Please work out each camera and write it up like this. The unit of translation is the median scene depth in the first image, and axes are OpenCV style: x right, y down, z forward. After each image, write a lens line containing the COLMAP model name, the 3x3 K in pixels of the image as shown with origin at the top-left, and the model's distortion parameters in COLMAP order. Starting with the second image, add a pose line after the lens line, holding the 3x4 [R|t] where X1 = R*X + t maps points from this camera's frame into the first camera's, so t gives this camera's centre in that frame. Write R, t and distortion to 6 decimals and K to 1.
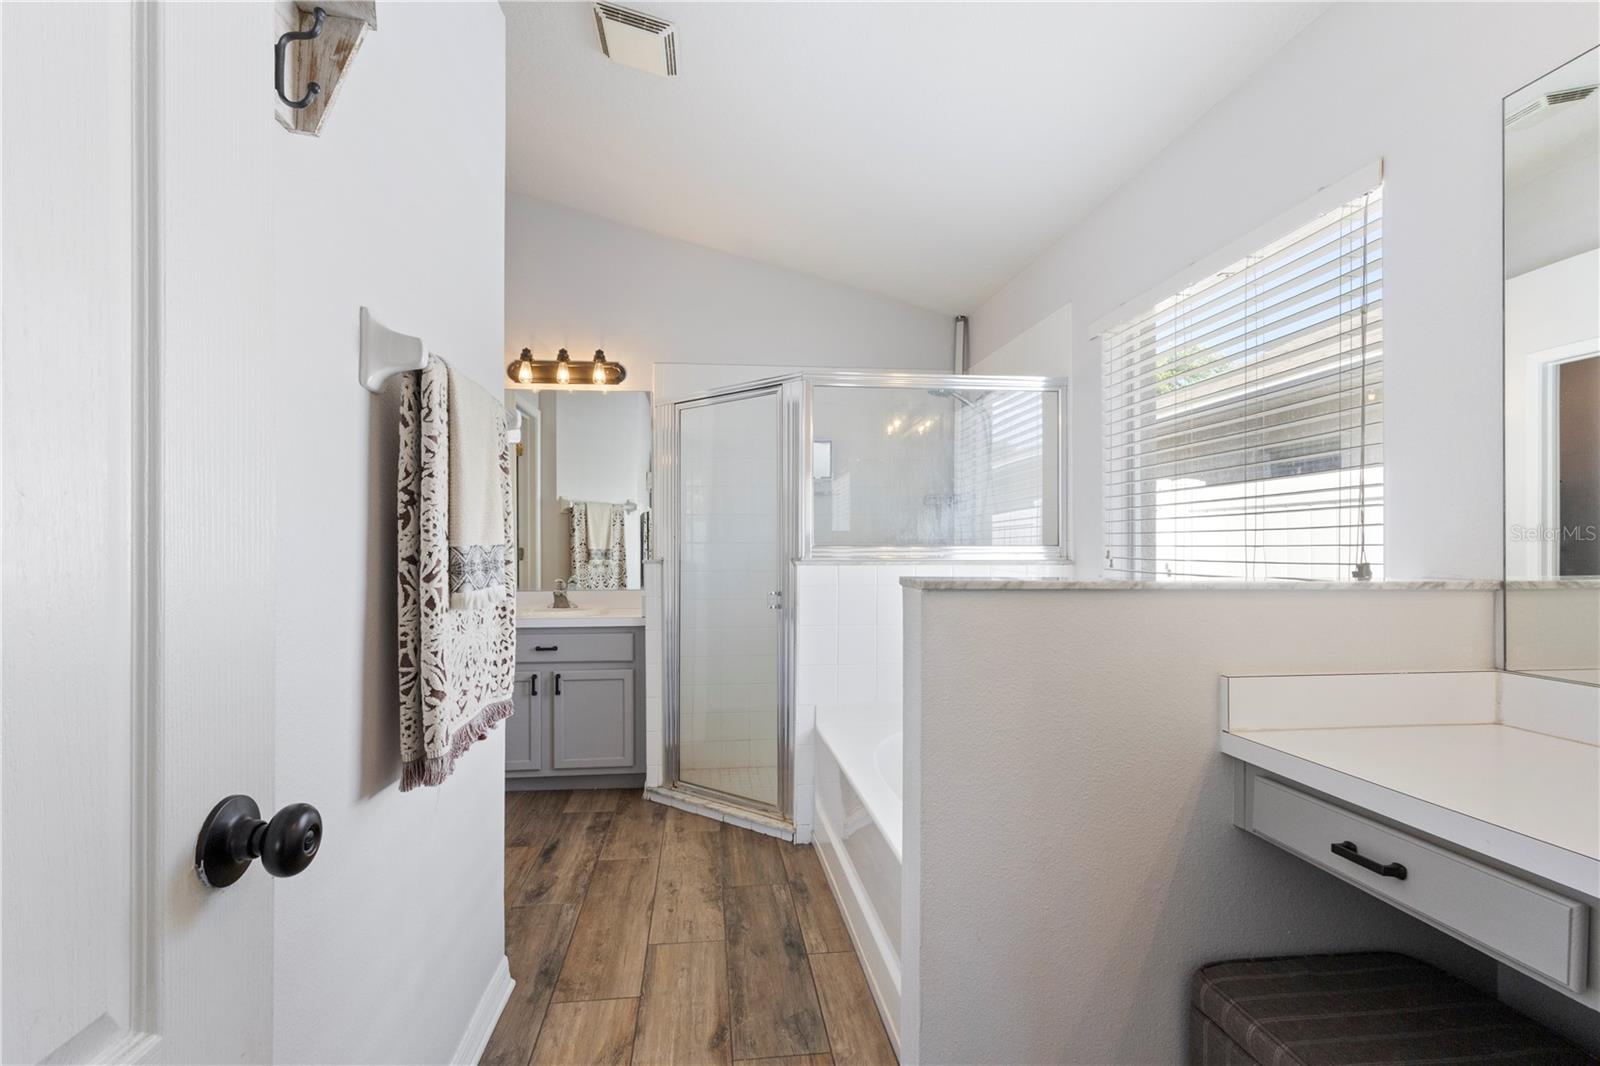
lens RADIAL K [[742.2, 0, 794.1], [0, 742.2, 543.5], [0, 0, 1]] dist [0.003357, 0.000986]
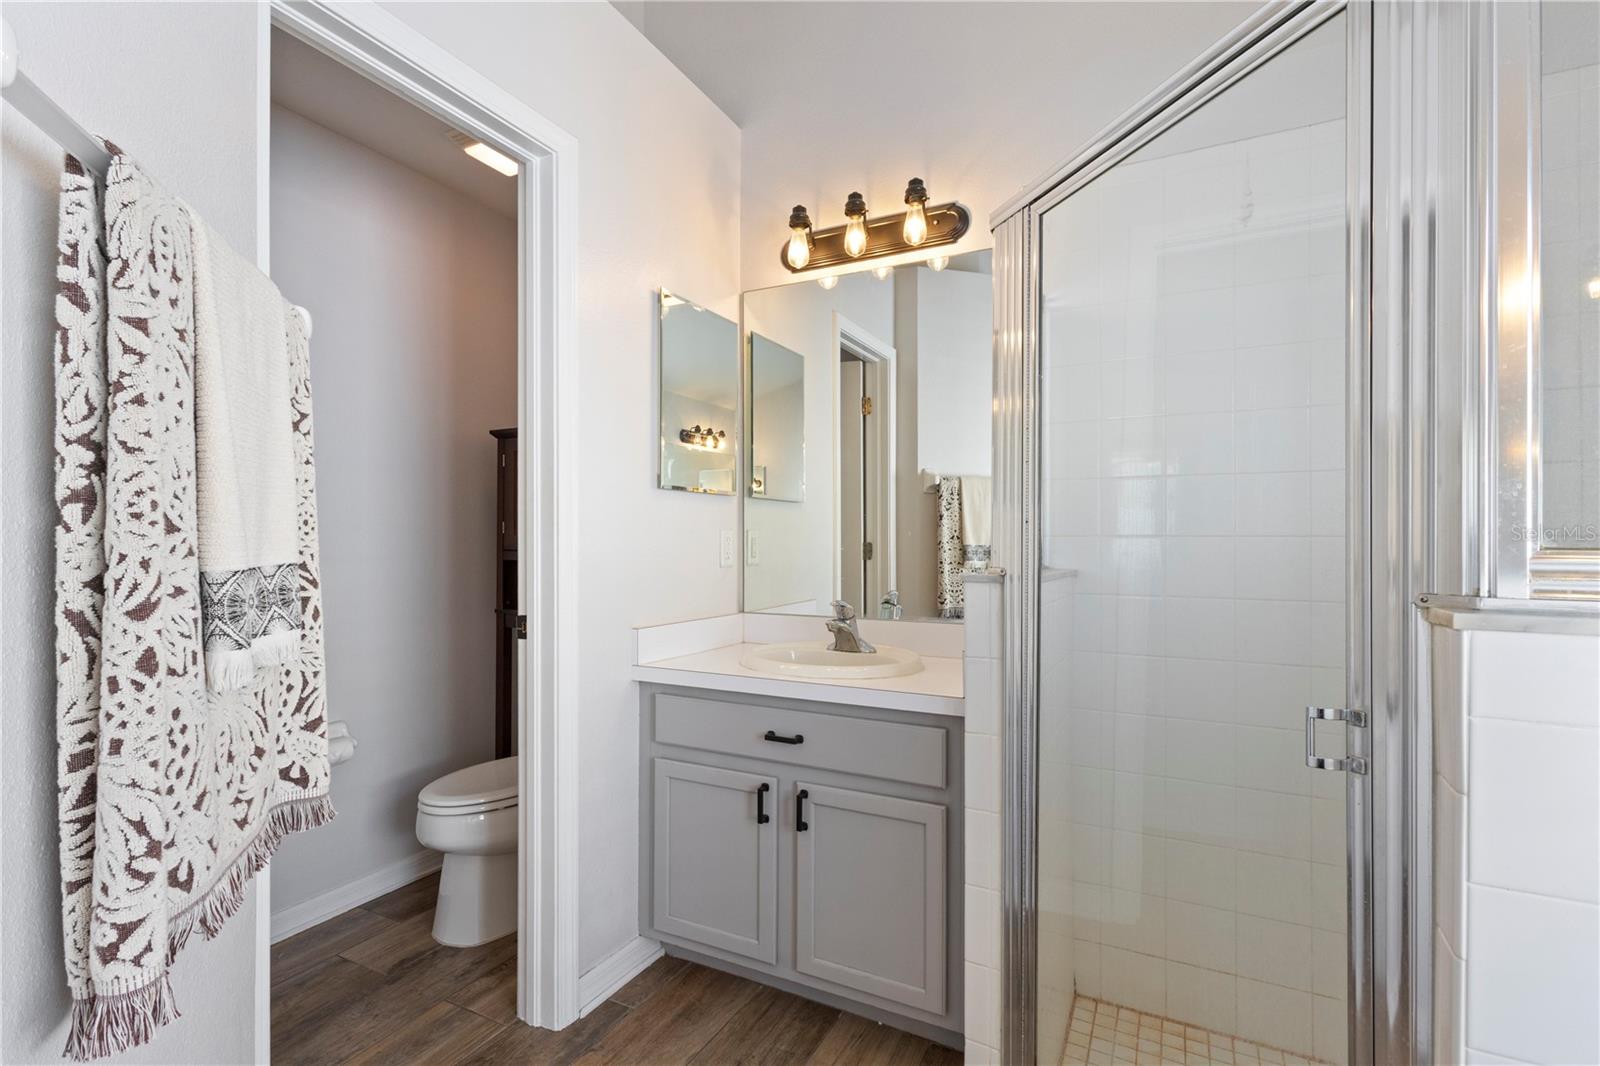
lens RADIAL K [[742.2, 0, 799.3], [0, 742.2, 538.9], [0, 0, 1]] dist [0.003357, 0.000986]
pose [[0.828187, 0.003058, -0.560443, -0.032803], [-0.001189, 0.999992, 0.003700, -0.000387], [0.560450, -0.002398, 0.828185, 0.584674]]
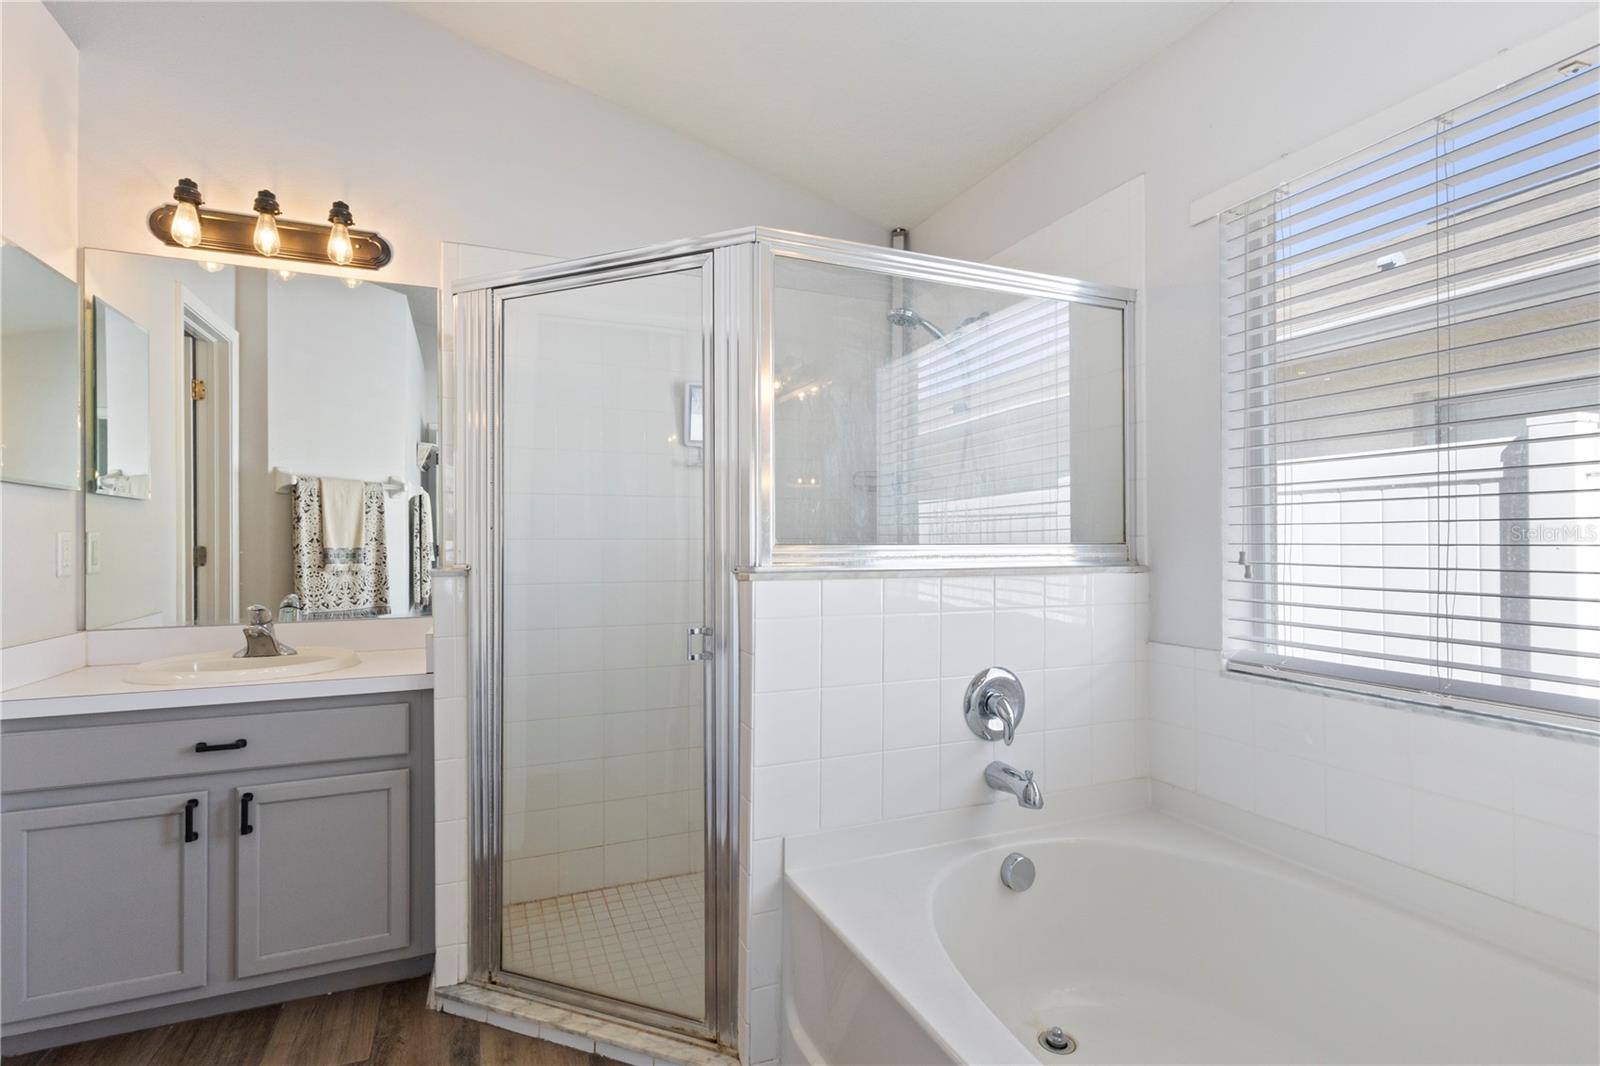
lens RADIAL K [[742.2, 0, 789.2], [0, 742.2, 539.6], [0, 0, 1]] dist [0.003357, 0.000986]
pose [[0.960875, 0.001035, 0.276981, -0.102188], [-0.001015, 0.999999, -0.000215, -0.000446], [-0.276981, -0.000075, 0.960875, 0.408546]]
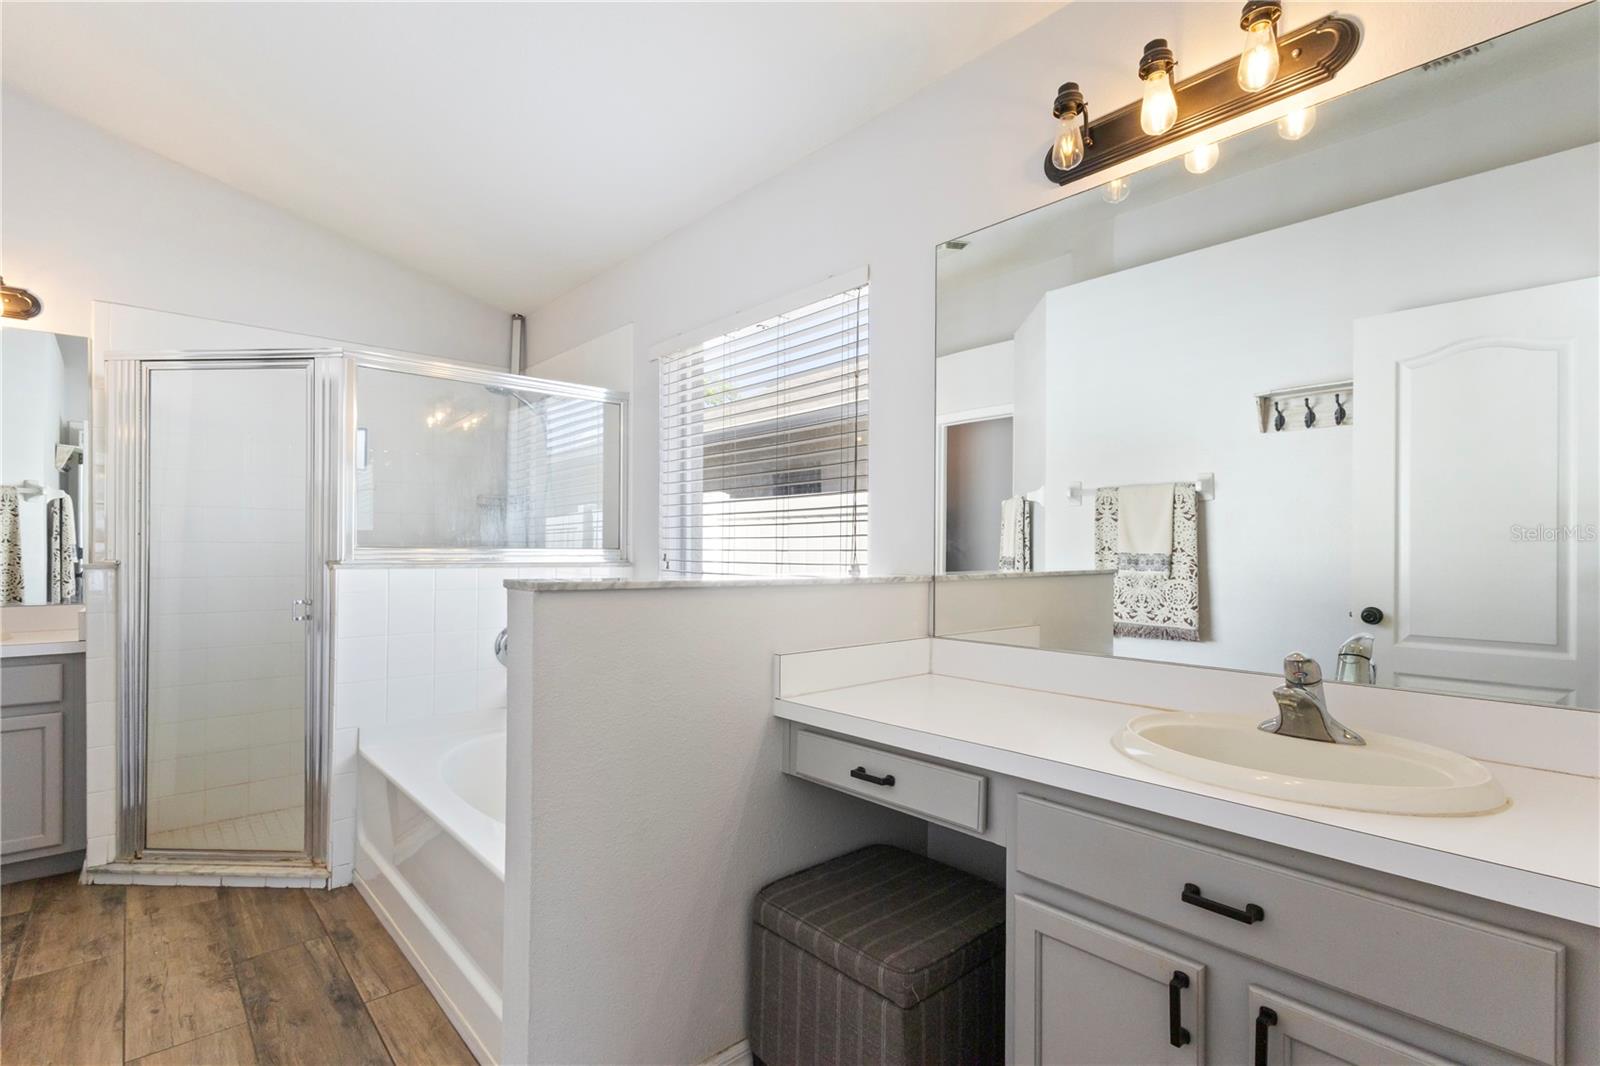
lens RADIAL K [[742.2, 0, 786.6], [0, 742.2, 550.3], [0, 0, 1]] dist [0.003357, 0.000986]
pose [[0.823258, 0.006536, 0.567629, -0.047580], [-0.009440, 0.999953, 0.002176, 0.000093], [-0.567589, -0.007150, 0.823281, -0.015077]]
